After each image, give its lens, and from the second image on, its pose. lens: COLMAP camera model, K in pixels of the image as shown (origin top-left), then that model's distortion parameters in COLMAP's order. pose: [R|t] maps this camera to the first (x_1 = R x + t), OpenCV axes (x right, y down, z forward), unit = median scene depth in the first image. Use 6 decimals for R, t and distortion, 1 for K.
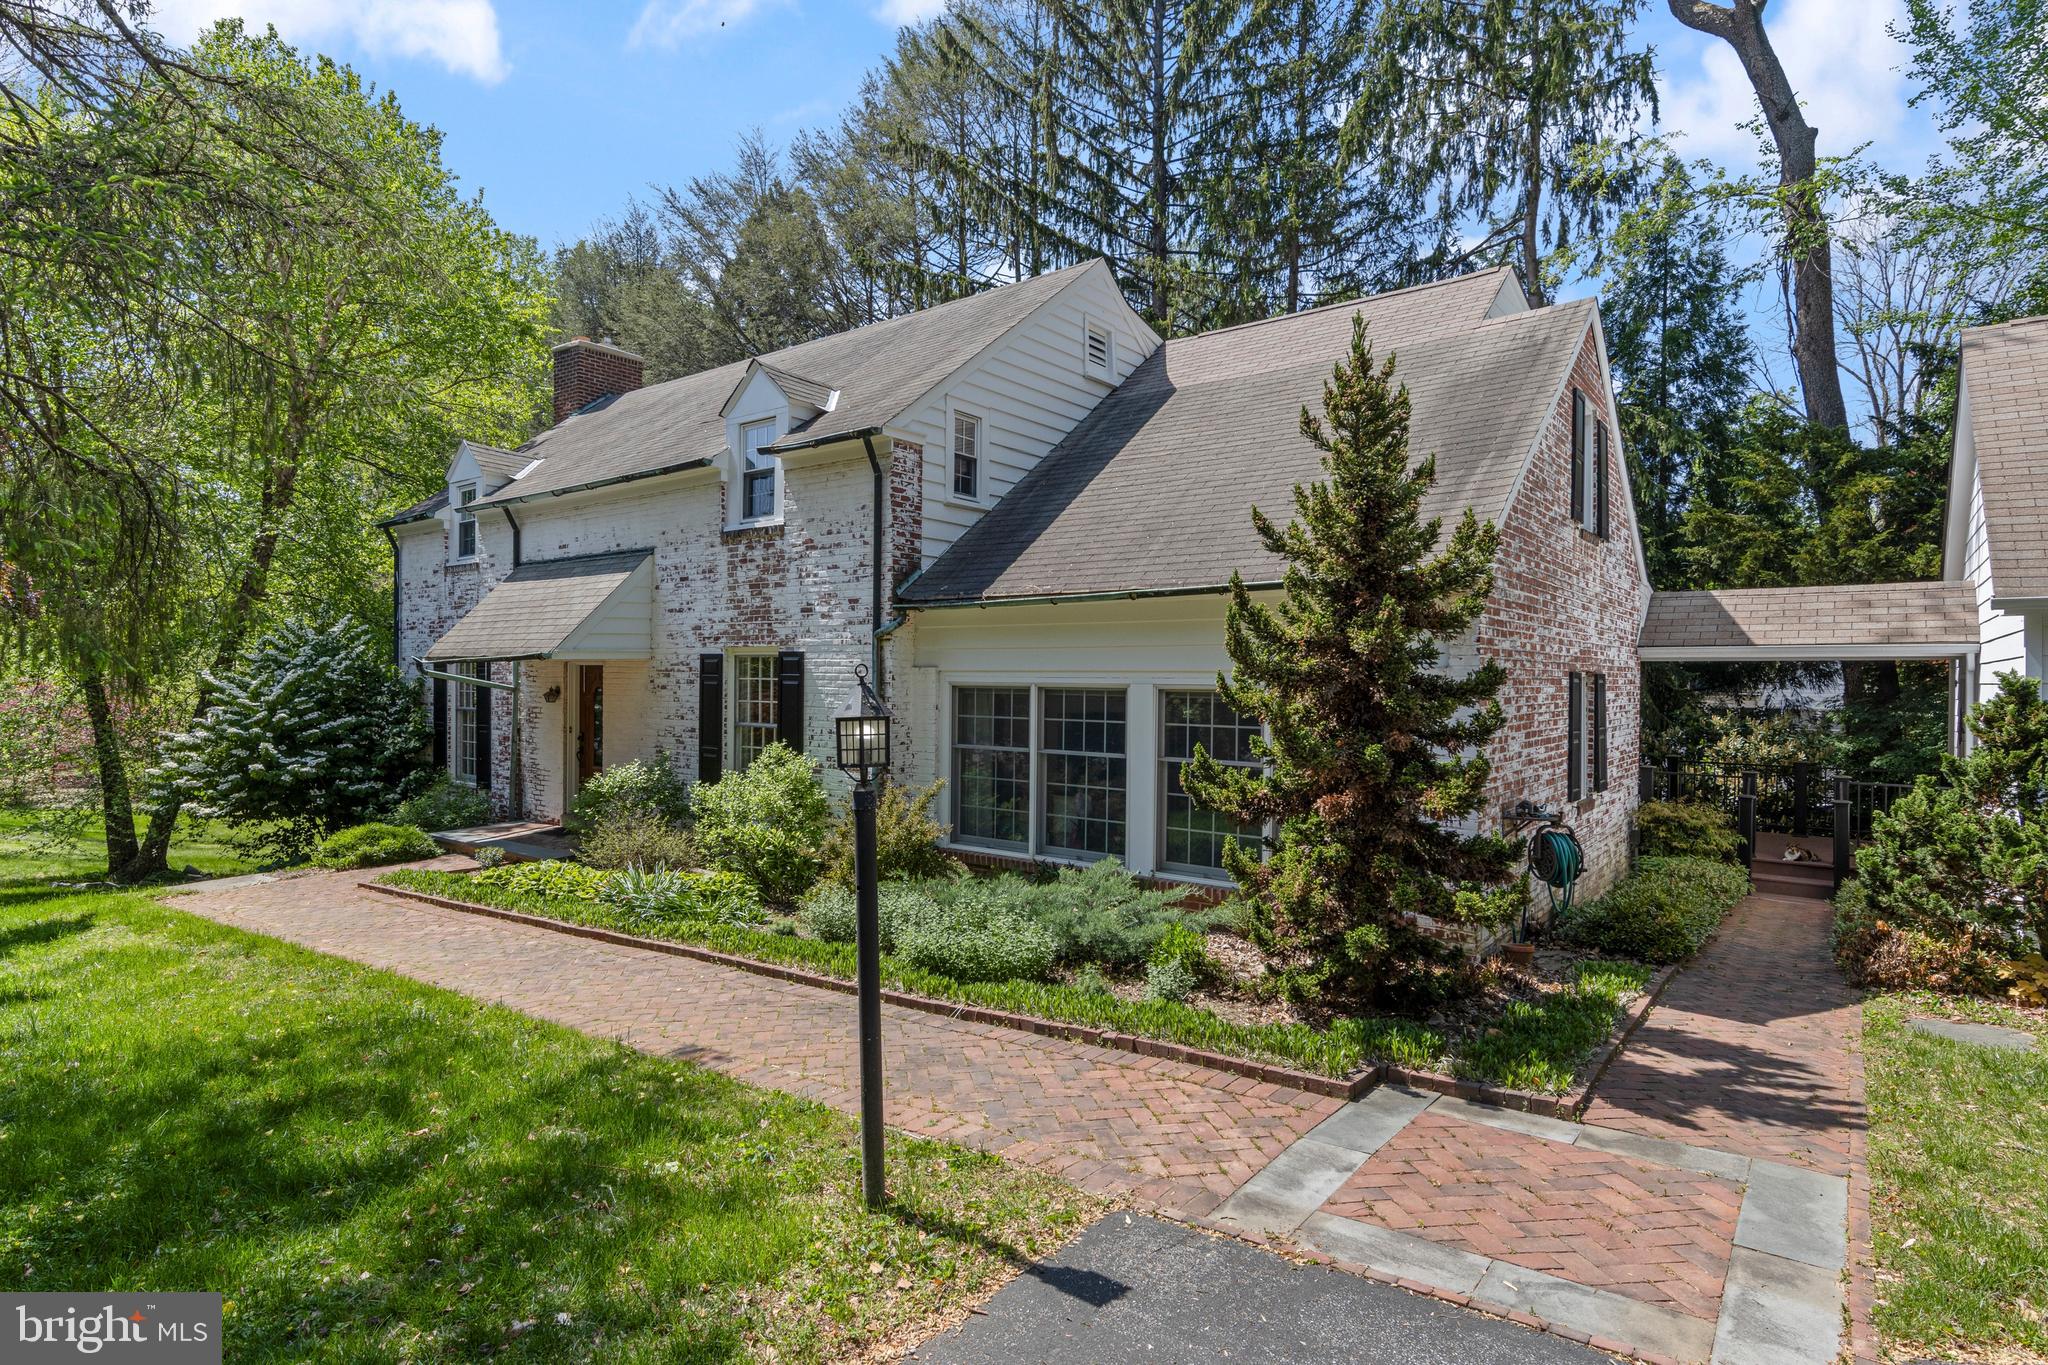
lens RADIAL K [[1054.4, 0, 1015.7], [0, 1054.4, 680.2], [0, 0, 1]] dist [0.006876, -0.001532]
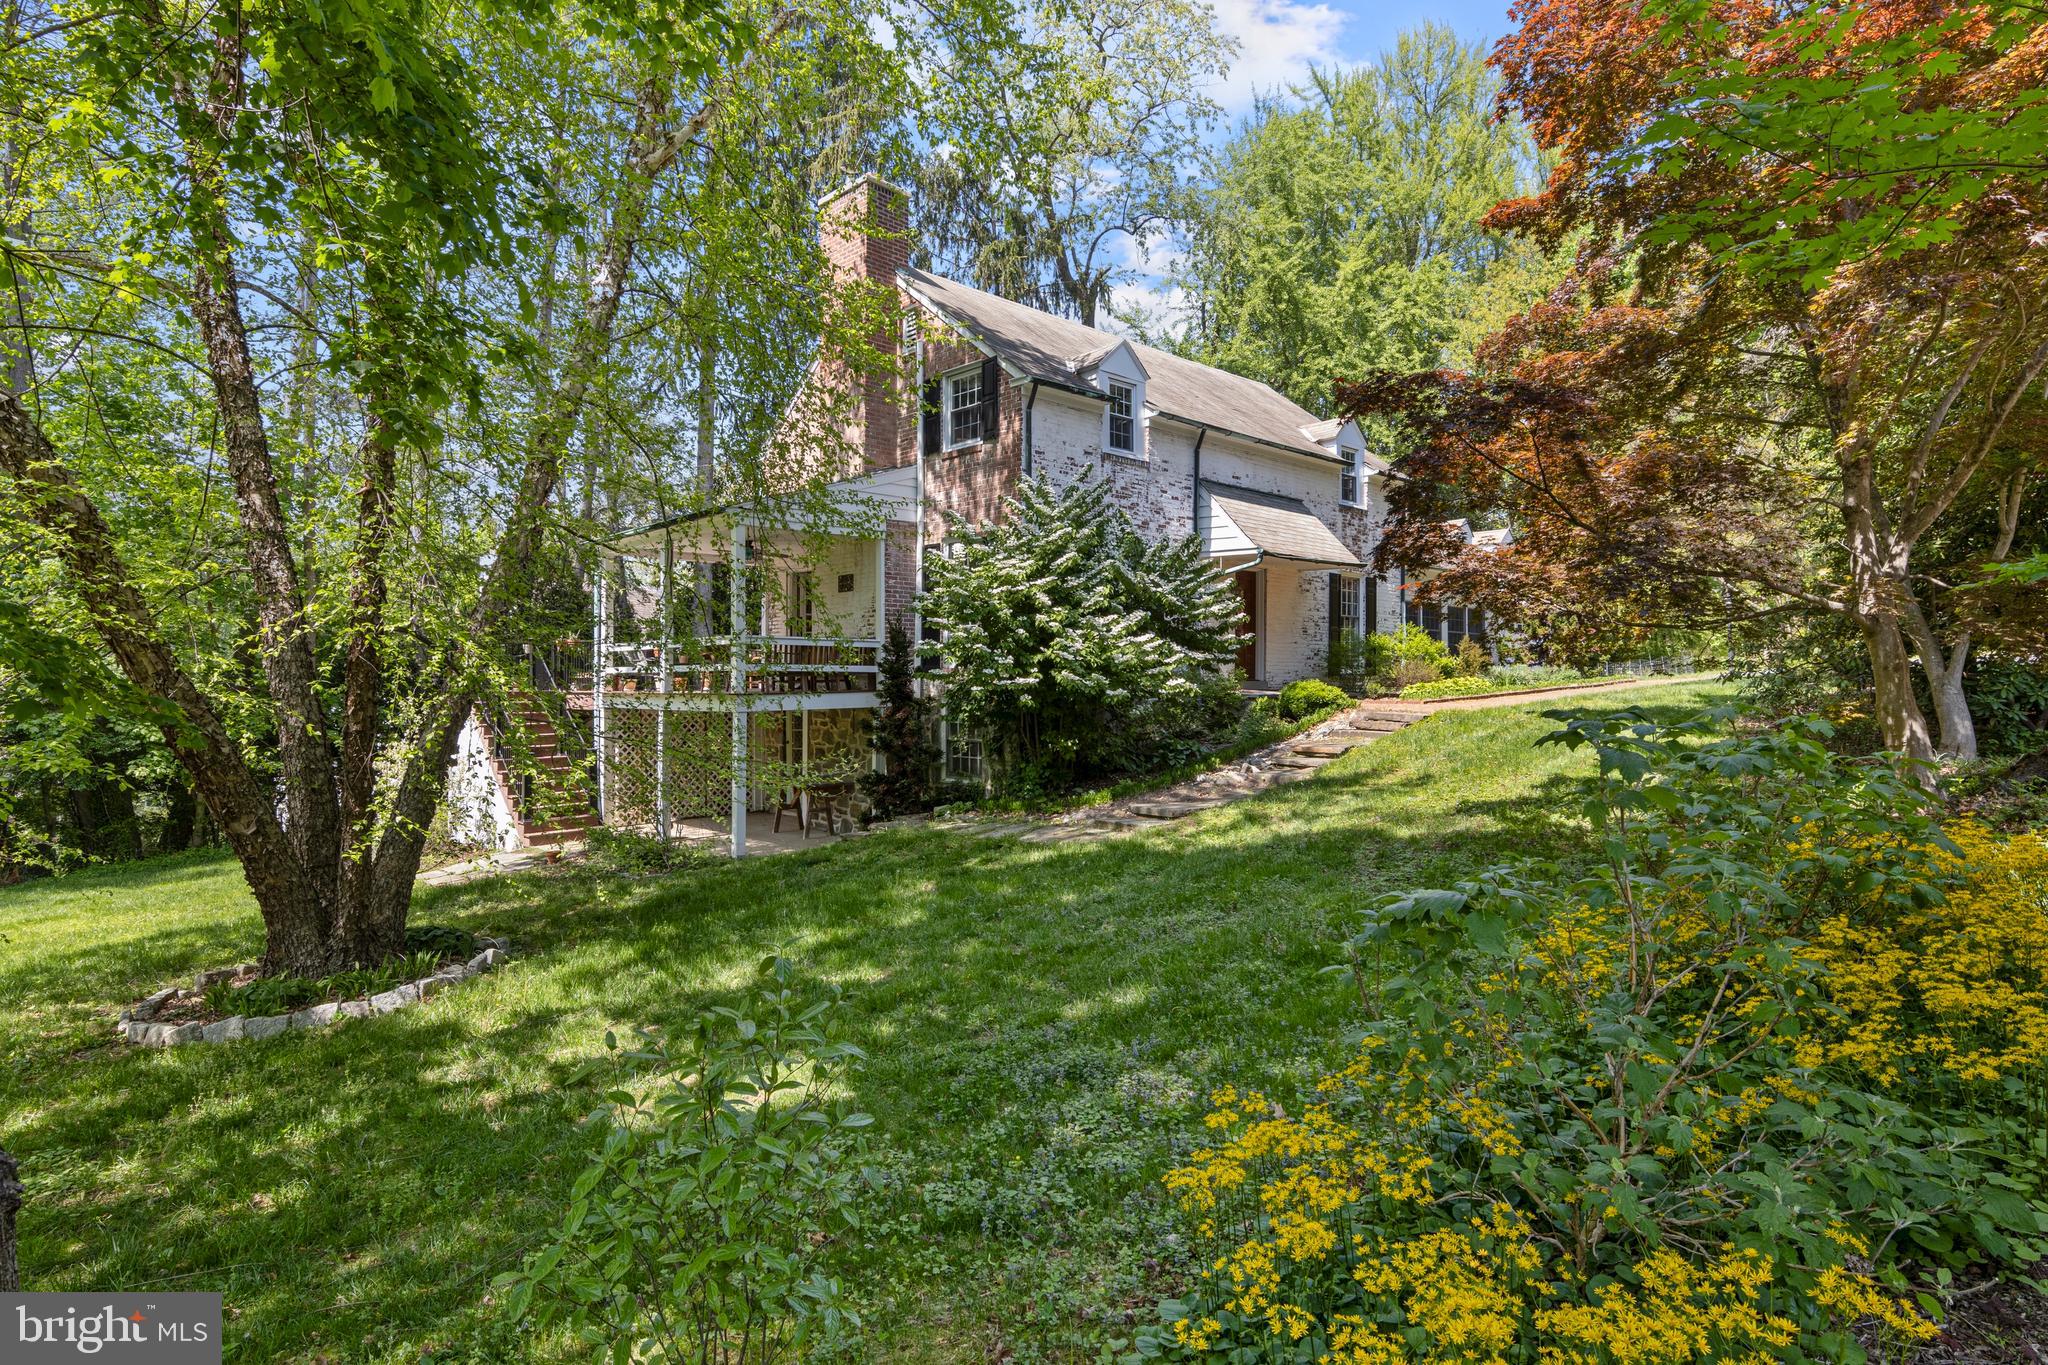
lens RADIAL K [[1086.1, 0, 1023.0], [0, 1086.1, 676.3], [0, 0, 1]] dist [0.001096, 0.000658]
pose [[0.052781, -0.033987, 0.998028, -2.286281], [0.008922, 0.999397, 0.033561, 0.086670], [-0.998566, 0.007133, 0.053052, 1.543985]]
